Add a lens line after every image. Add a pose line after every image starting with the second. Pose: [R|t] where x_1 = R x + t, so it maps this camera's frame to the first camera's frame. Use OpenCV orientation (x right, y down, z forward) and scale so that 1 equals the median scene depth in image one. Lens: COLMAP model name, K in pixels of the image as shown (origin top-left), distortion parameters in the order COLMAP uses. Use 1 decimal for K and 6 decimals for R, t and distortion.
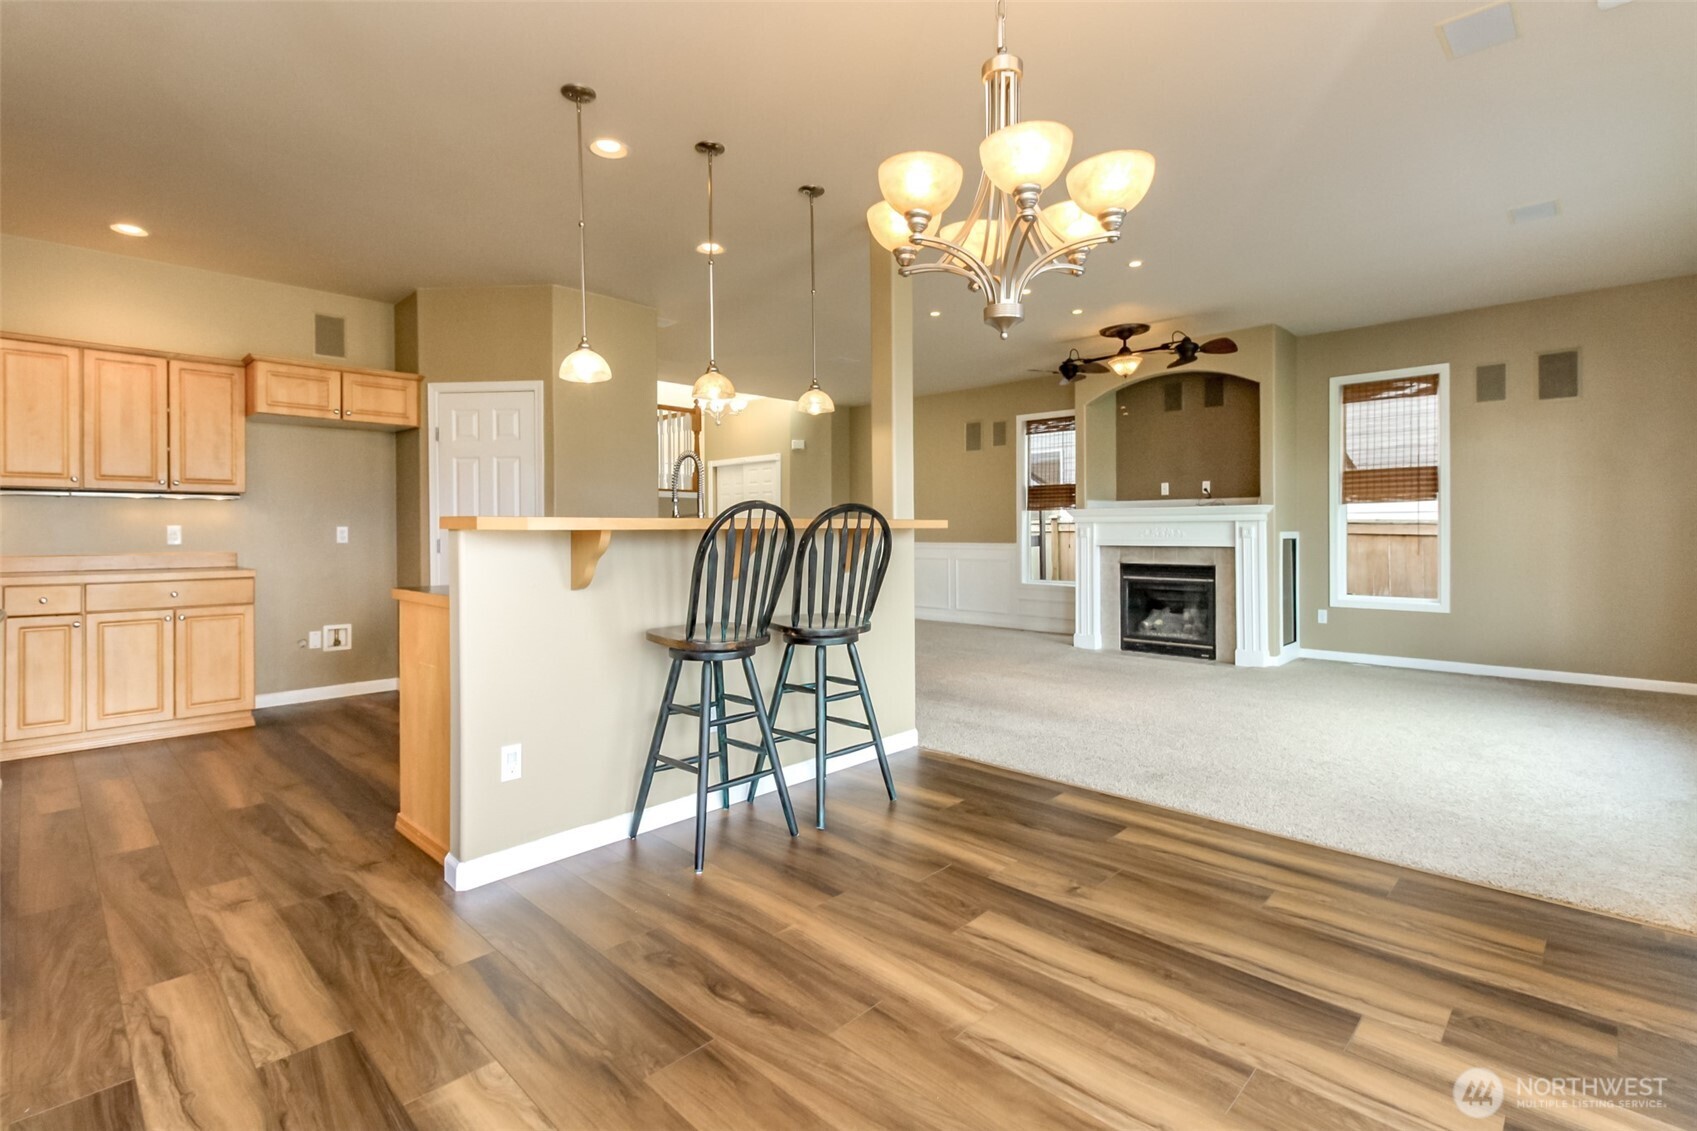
lens RADIAL K [[795.6, 0, 839.2], [0, 795.6, 527.4], [0, 0, 1]] dist [0.000759, -0.000558]
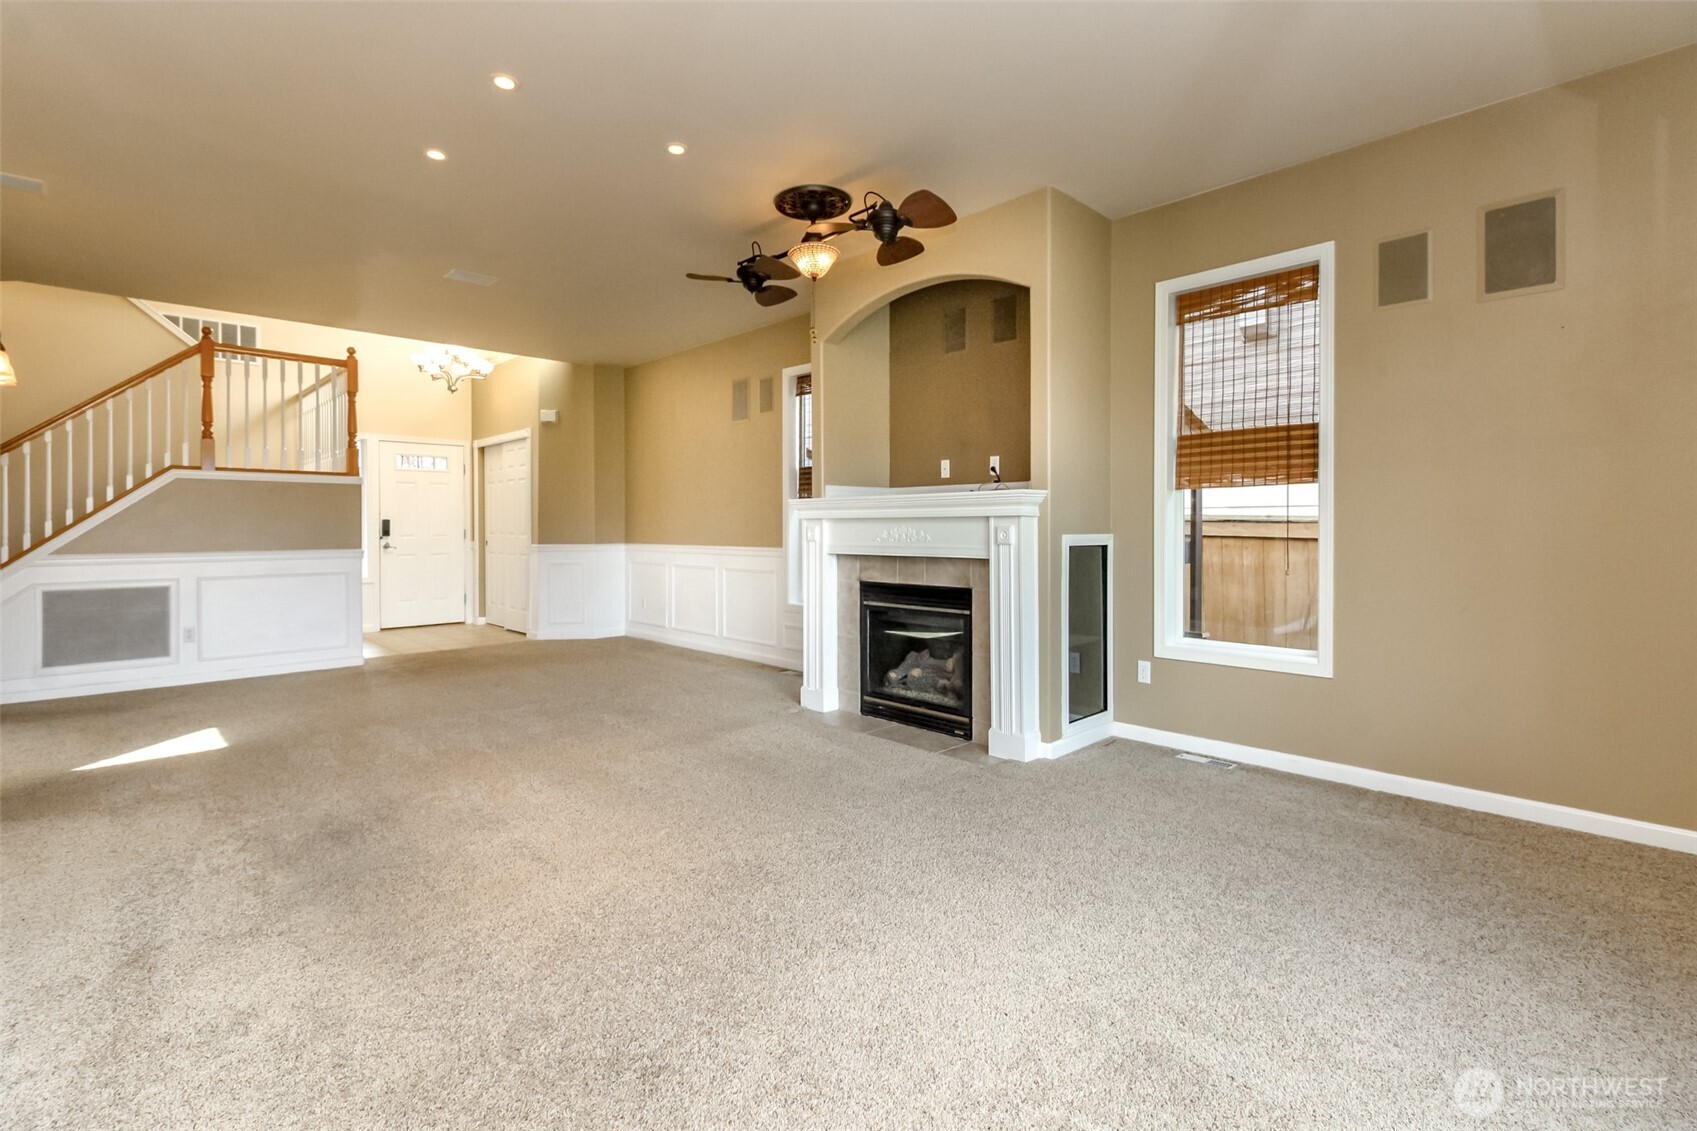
lens RADIAL K [[795.6, 0, 839.2], [0, 795.6, 527.4], [0, 0, 1]] dist [0.000759, -0.000558]
pose [[0.999847, 0.003060, -0.017234, 0.381693], [-0.002986, 0.999986, 0.004319, -0.002095], [0.017247, -0.004267, 0.999842, 0.381737]]
